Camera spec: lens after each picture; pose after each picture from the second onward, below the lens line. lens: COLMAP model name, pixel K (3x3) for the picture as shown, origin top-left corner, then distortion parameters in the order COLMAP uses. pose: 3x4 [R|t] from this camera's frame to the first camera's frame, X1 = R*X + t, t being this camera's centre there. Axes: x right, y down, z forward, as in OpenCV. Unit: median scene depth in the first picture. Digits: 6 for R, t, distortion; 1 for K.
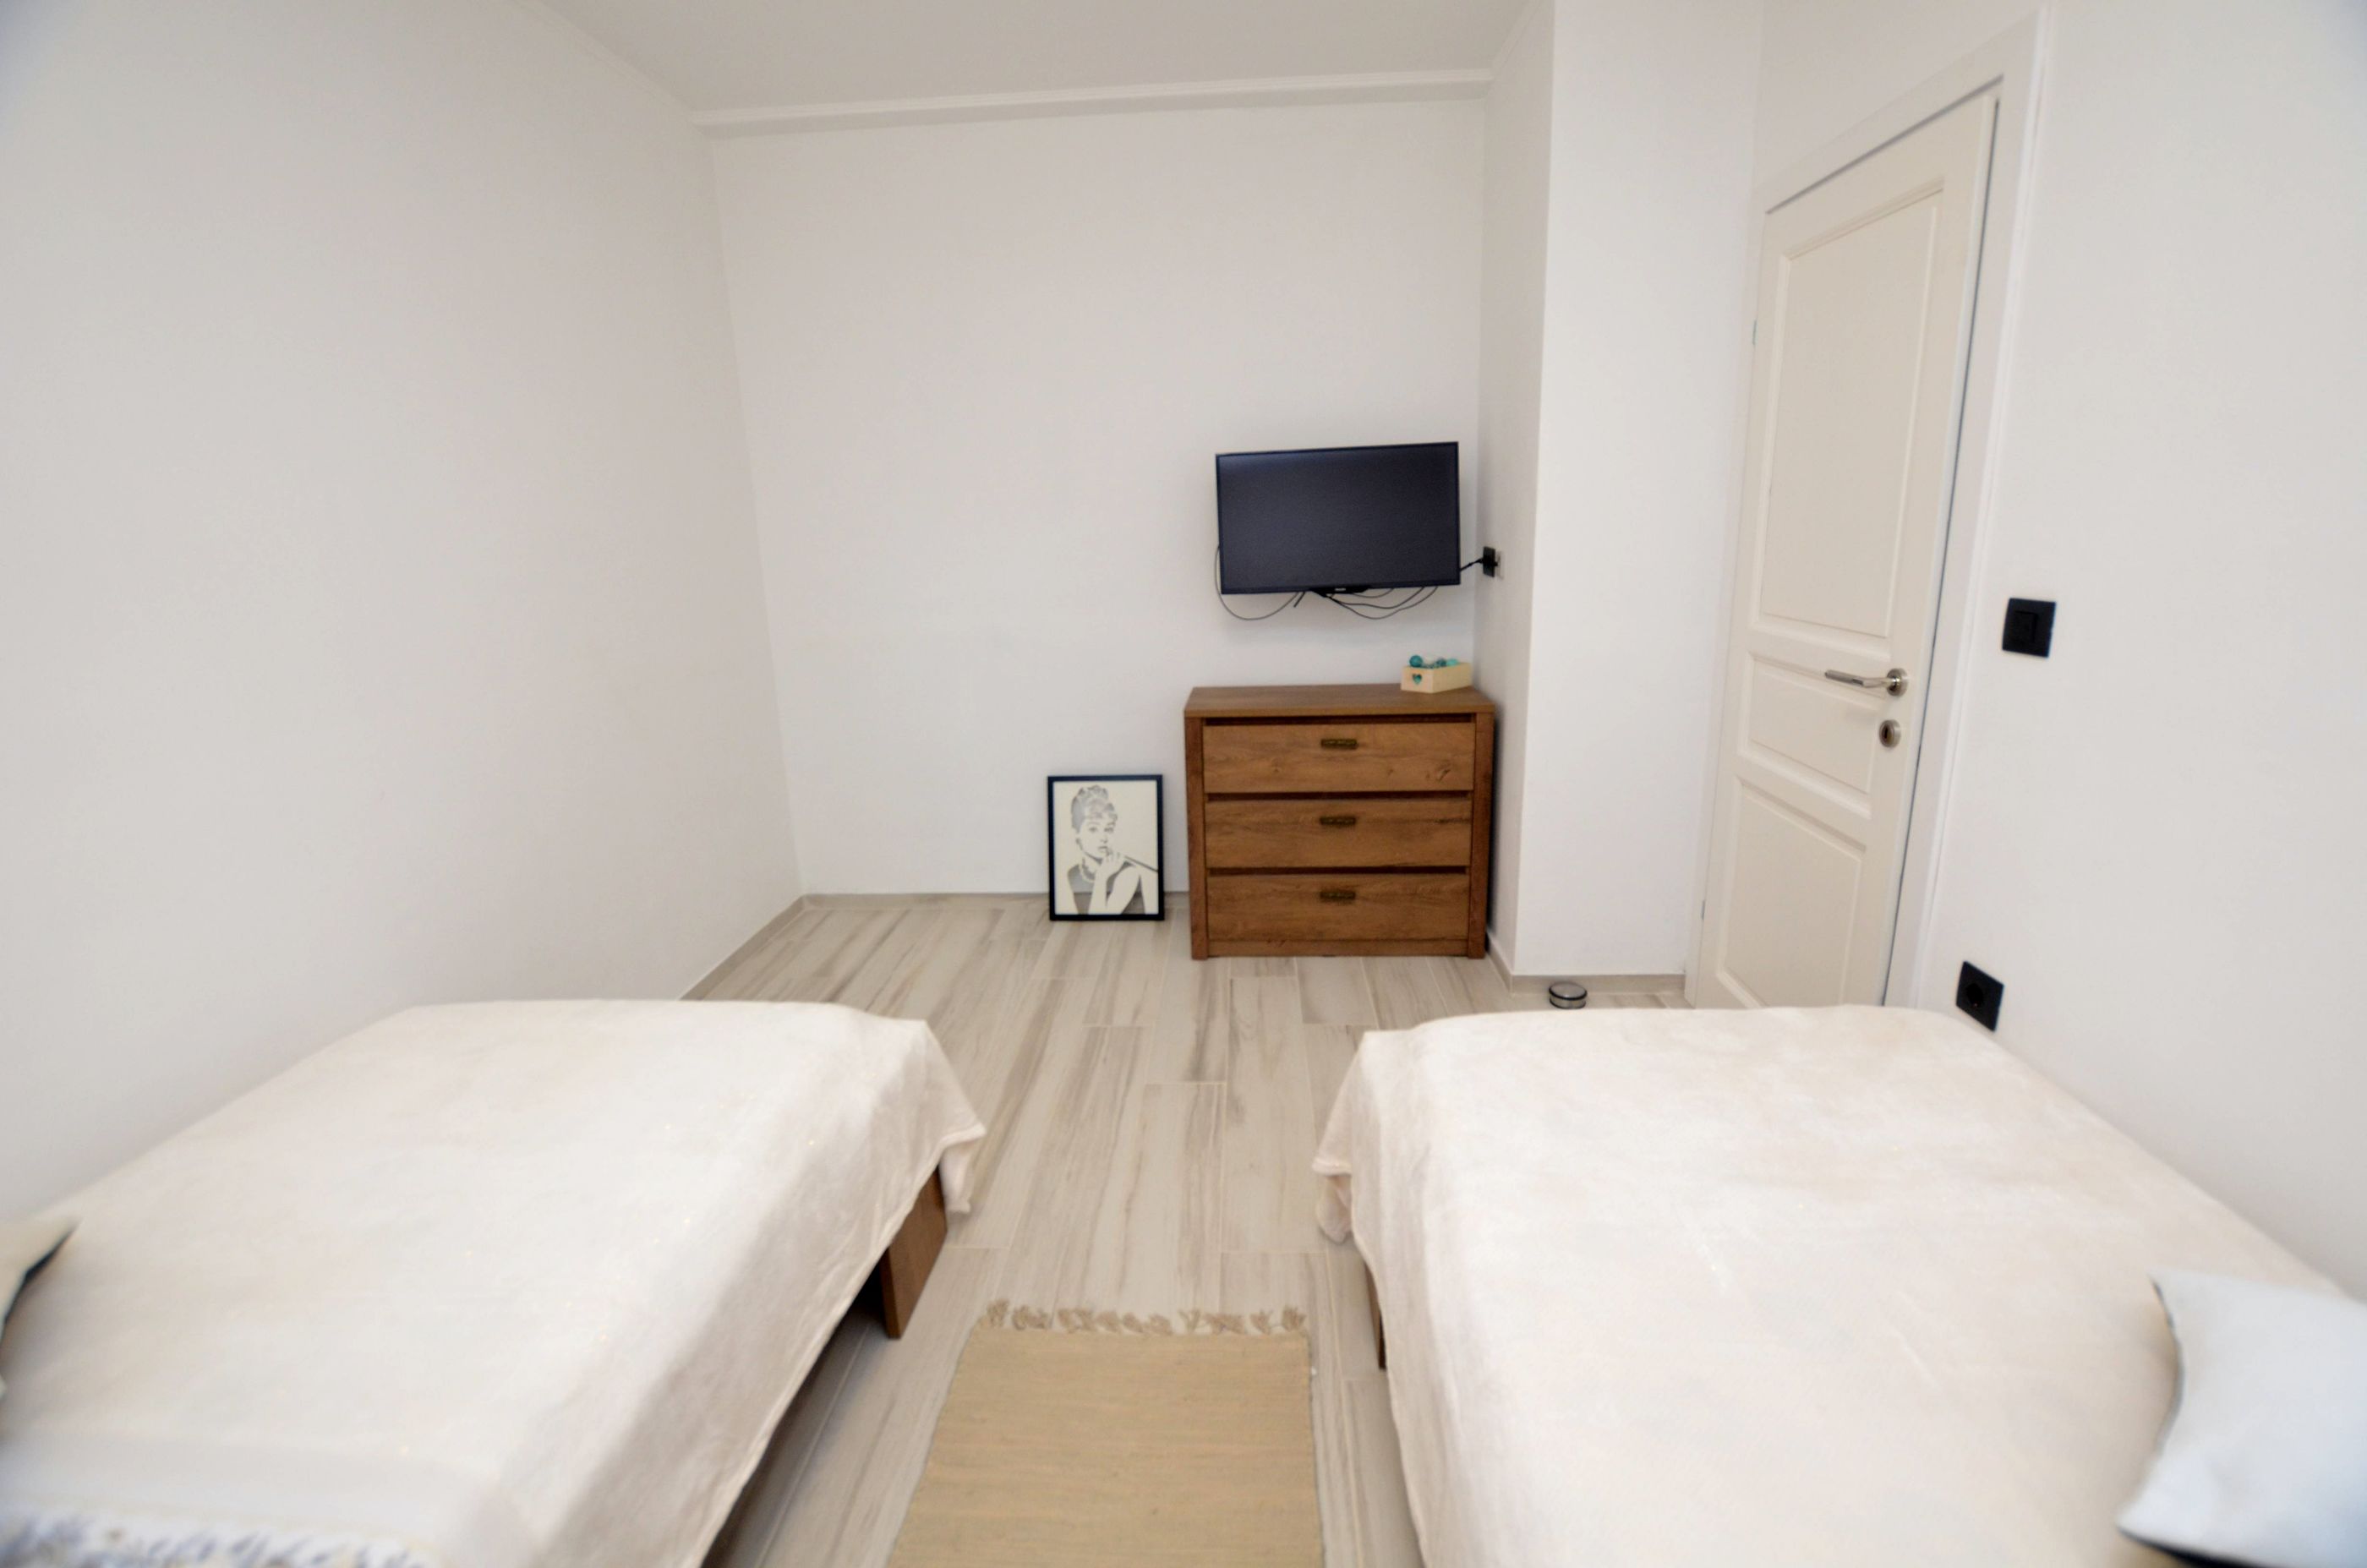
lens RADIAL K [[1031.8, 0, 1182.3], [0, 1031.8, 770.1], [0, 0, 1]] dist [-0.035102, 0.007848]
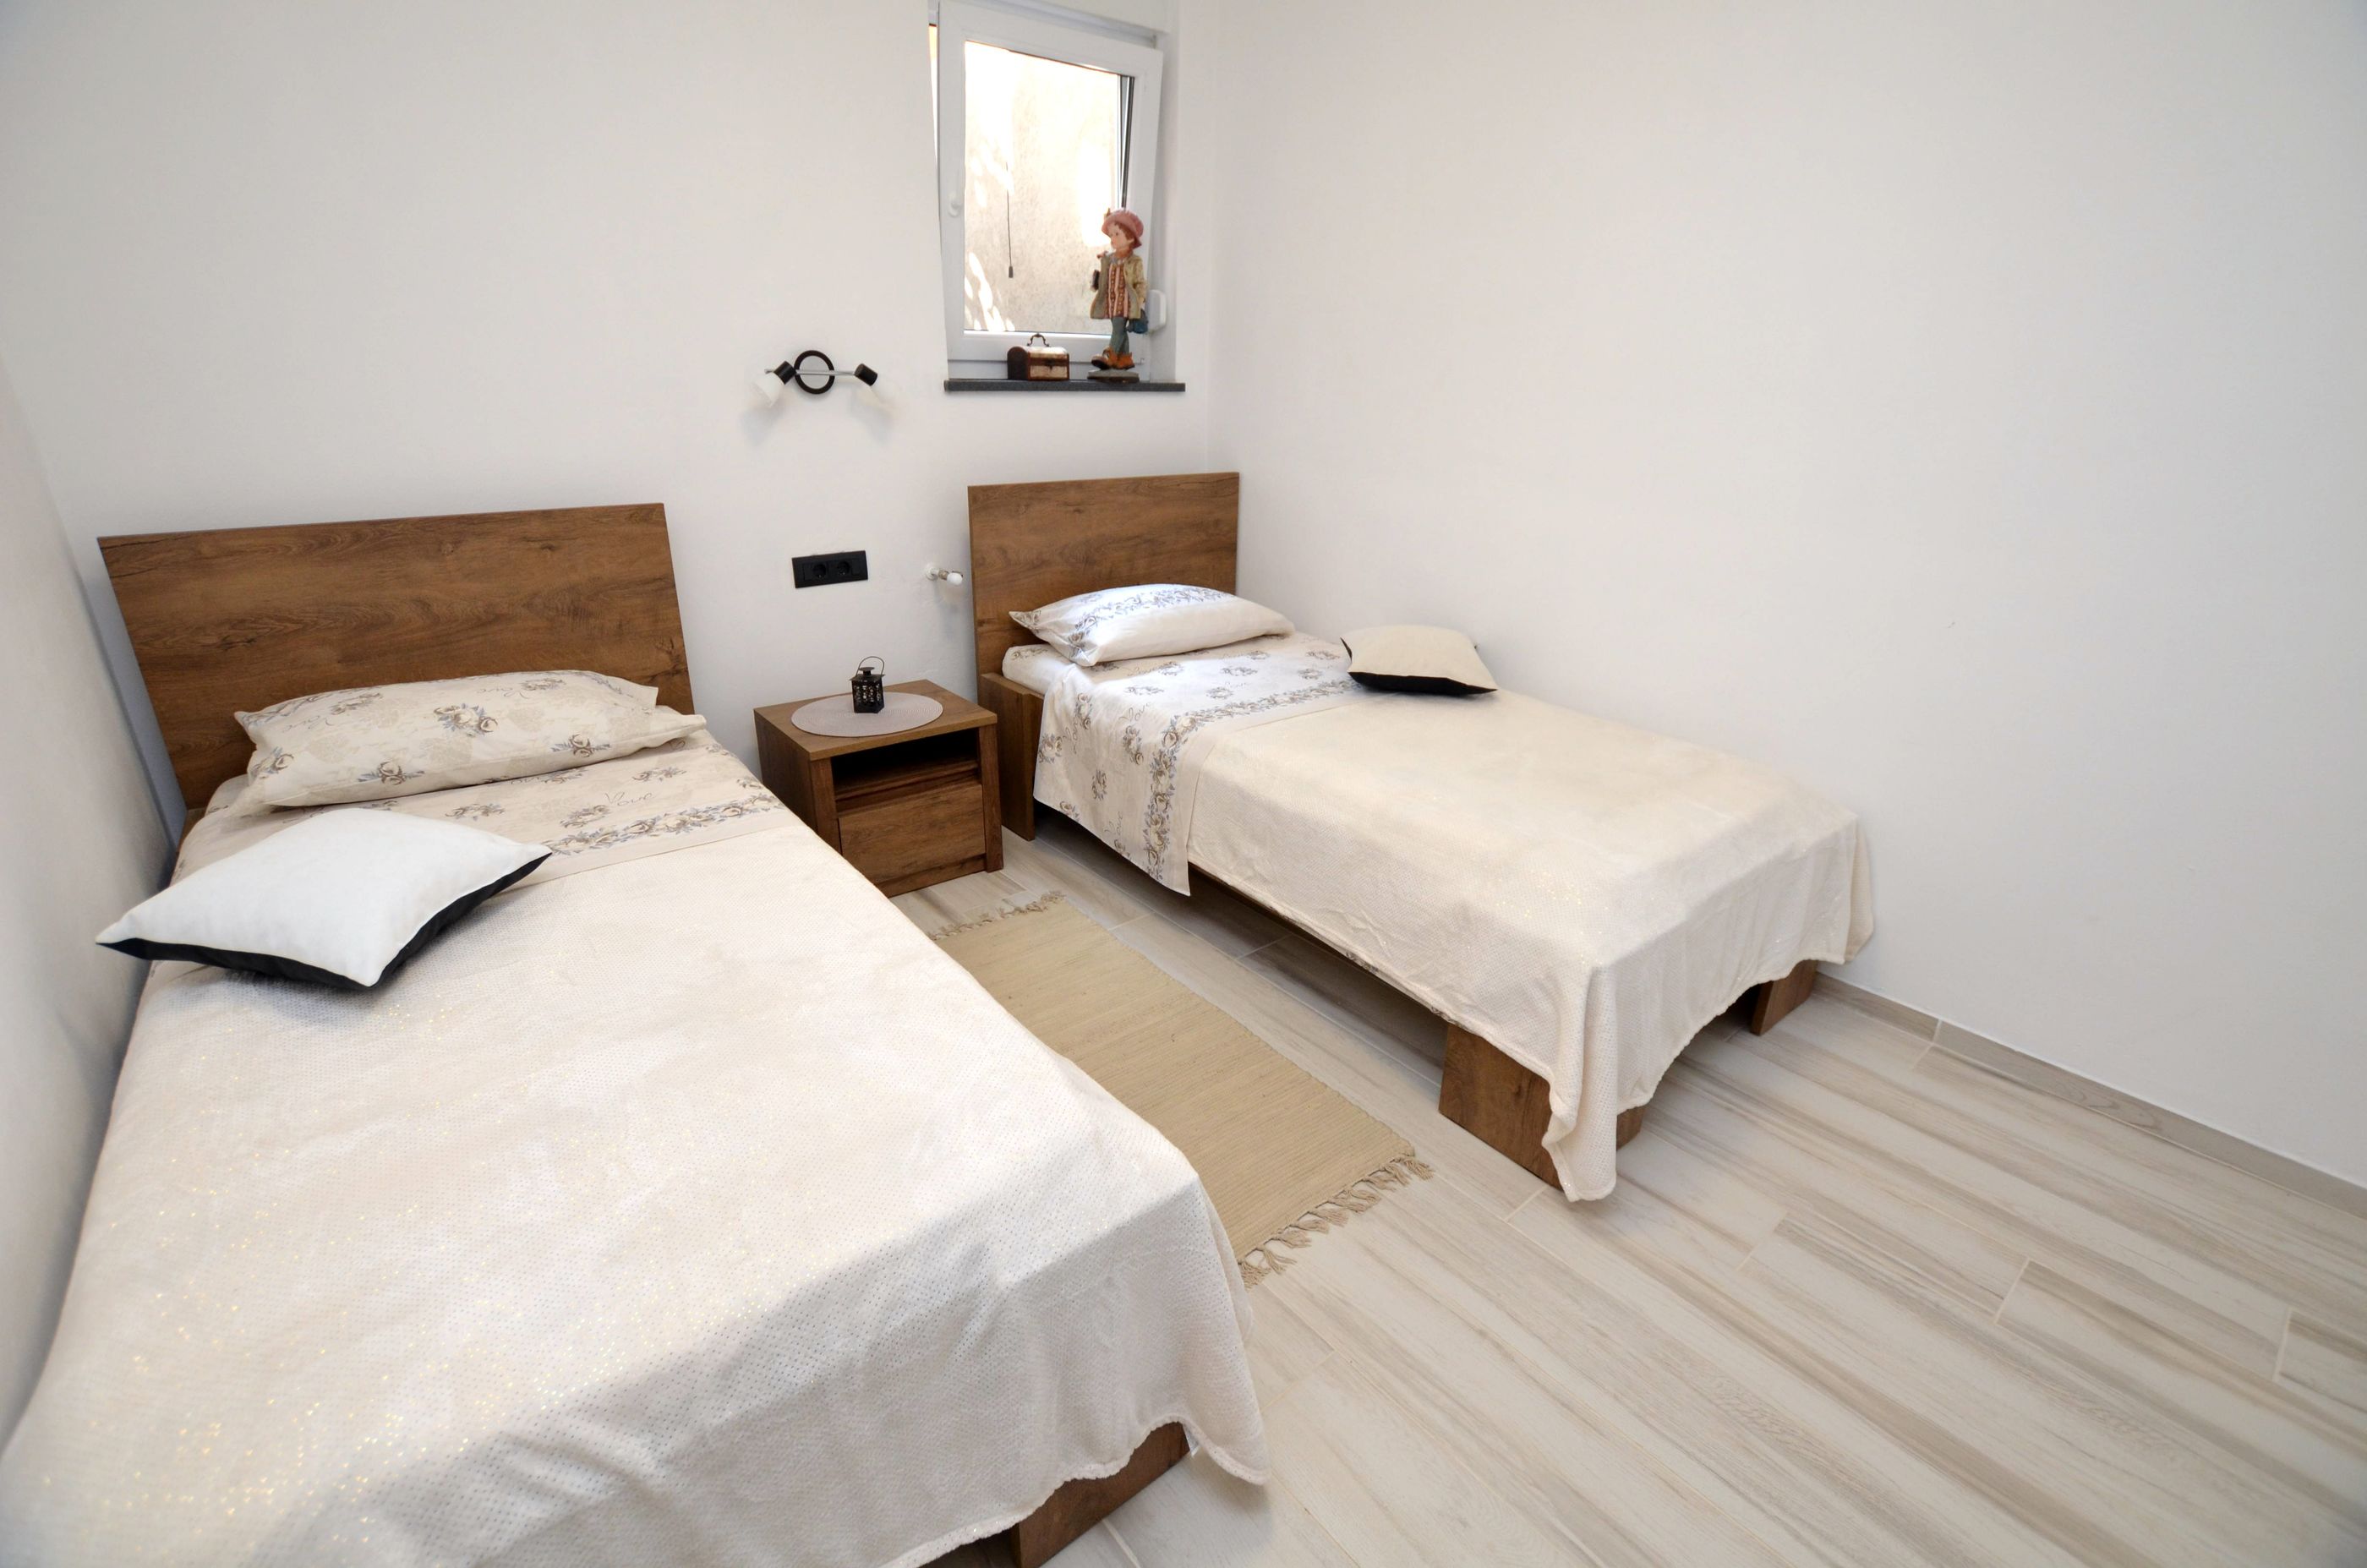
lens RADIAL K [[1052.3, 0, 1180.1], [0, 1052.3, 763.2], [0, 0, 1]] dist [-0.048335, 0.000673]
pose [[-0.747433, 0.226480, -0.624540, 0.508428], [-0.154310, 0.855198, 0.494798, -0.264763], [0.646167, 0.466201, -0.604255, 1.198919]]
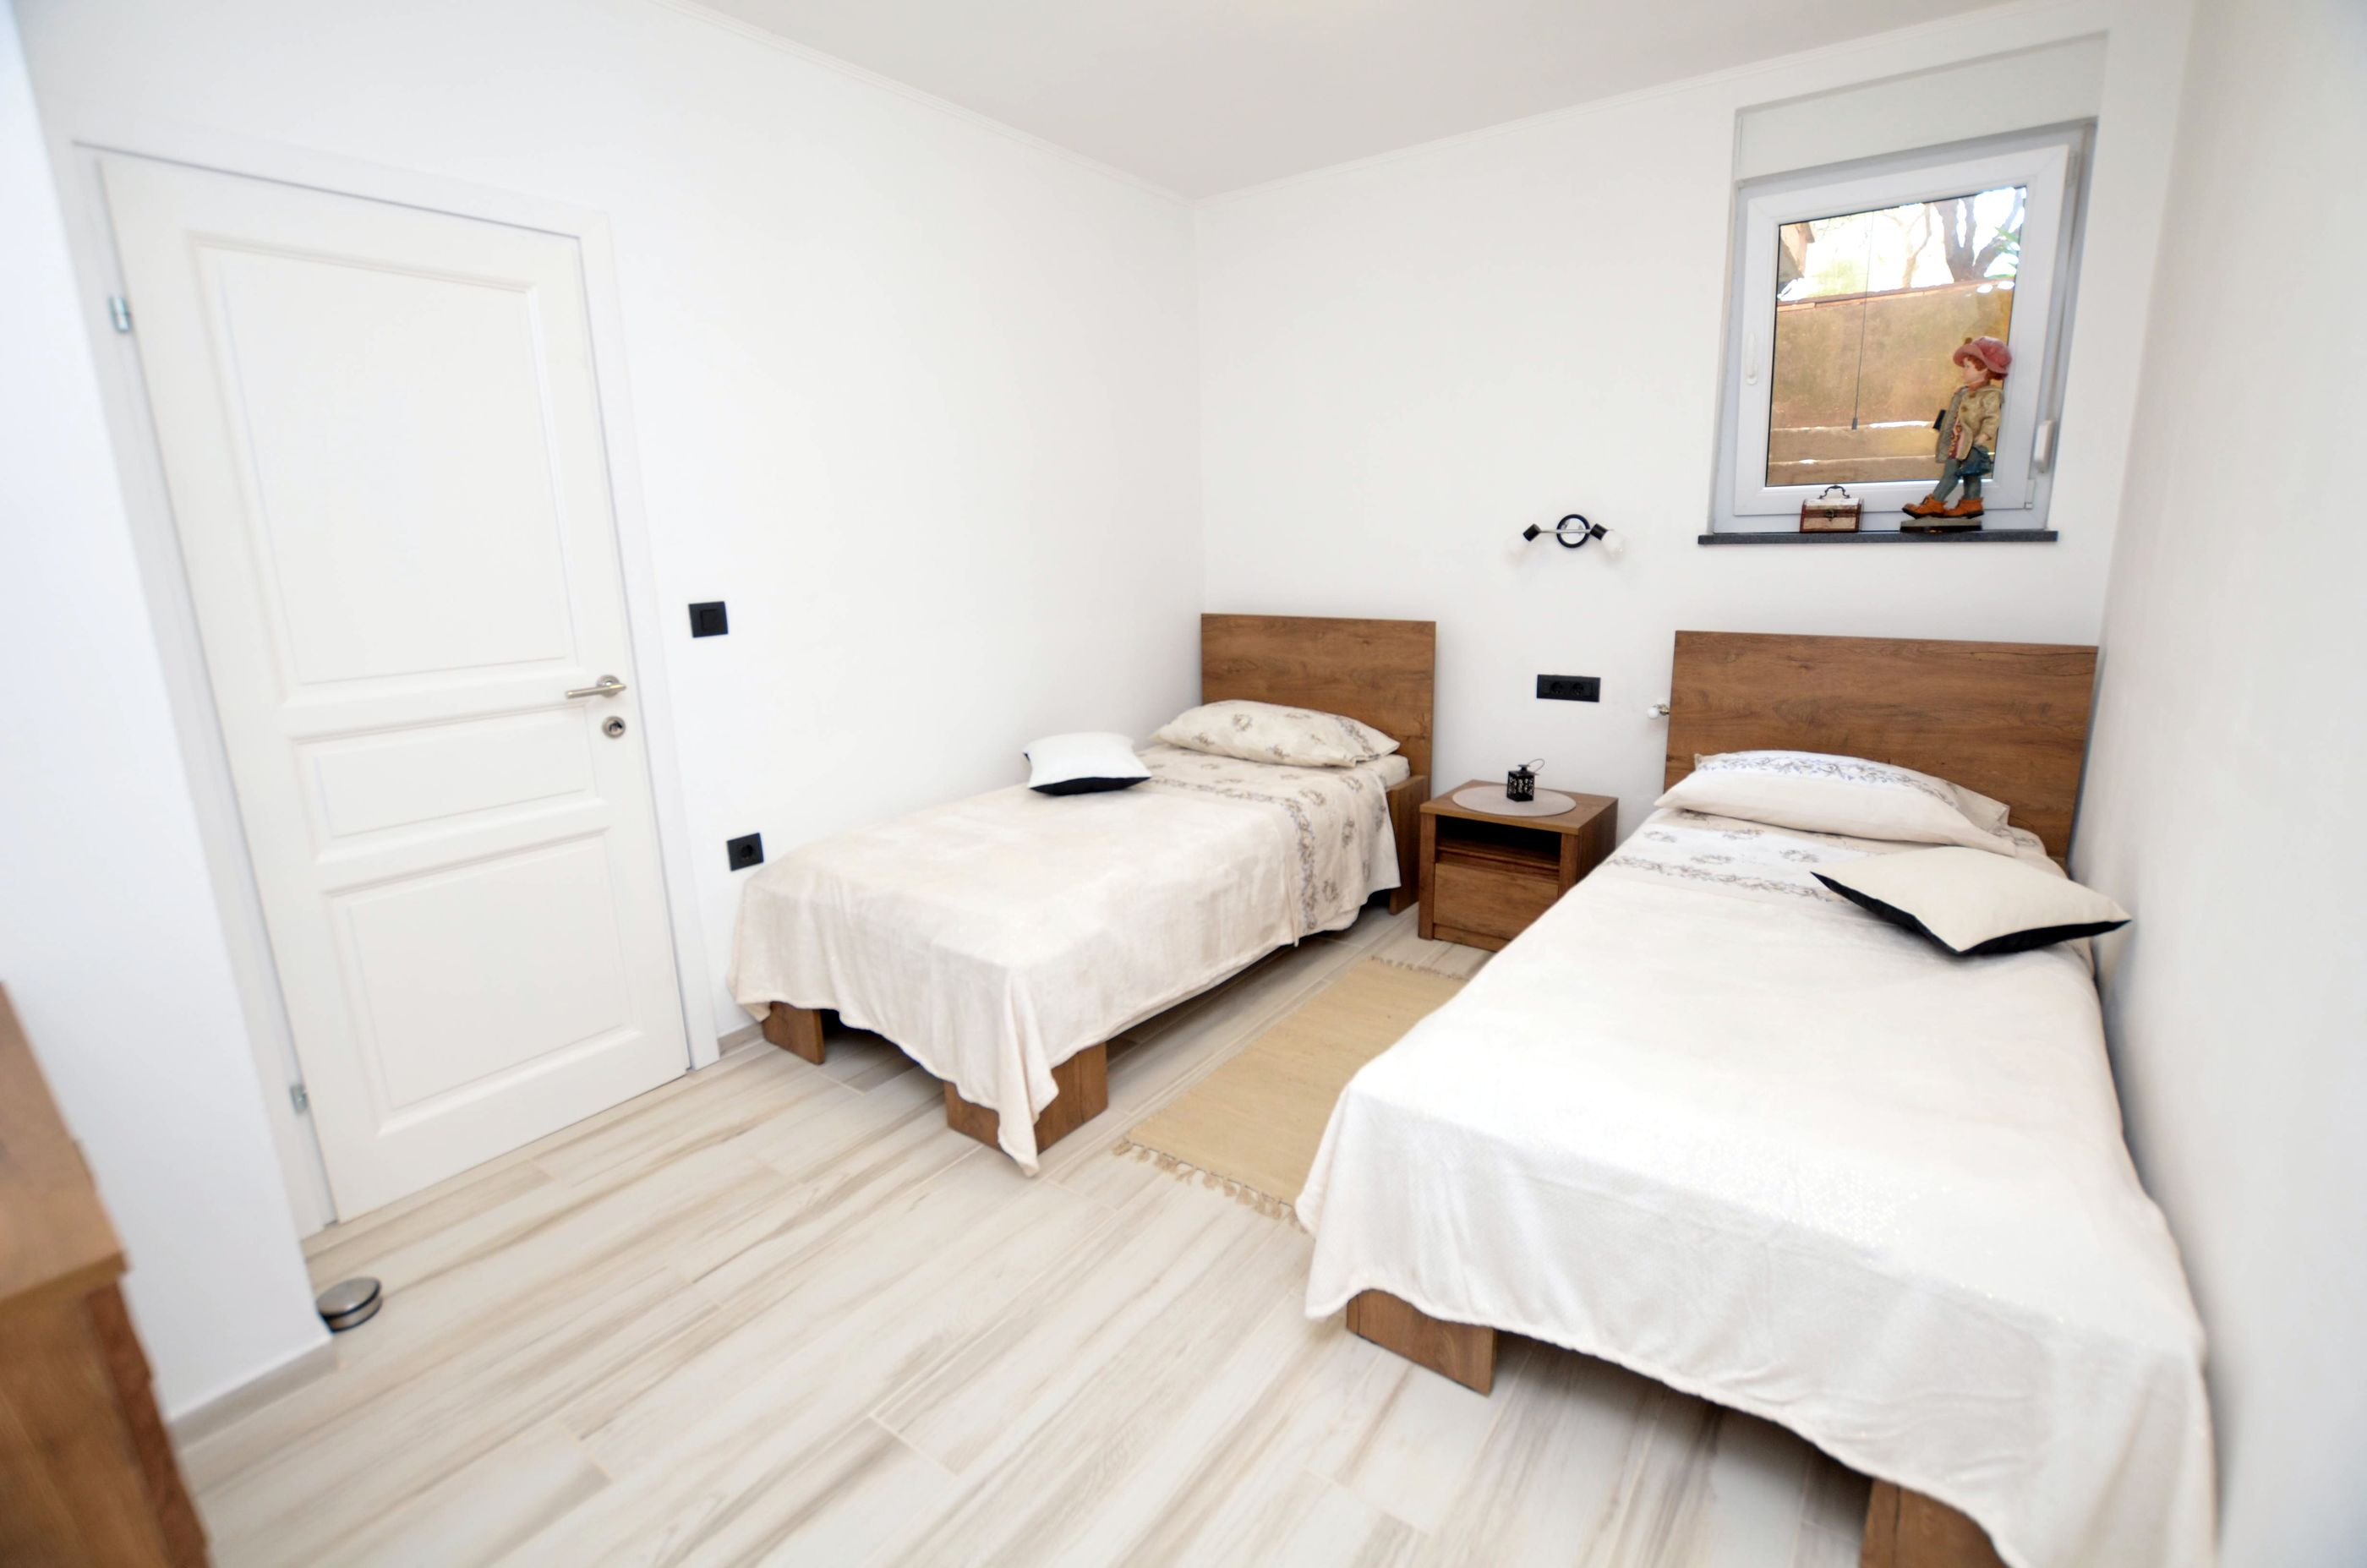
lens RADIAL K [[1031.8, 0, 1182.3], [0, 1031.8, 770.1], [0, 0, 1]] dist [-0.035102, 0.007848]
pose [[-0.836031, -0.091117, 0.541064, -0.569517], [0.159196, 0.903414, 0.398121, -0.375893], [-0.525080, 0.418977, -0.740776, 1.588062]]
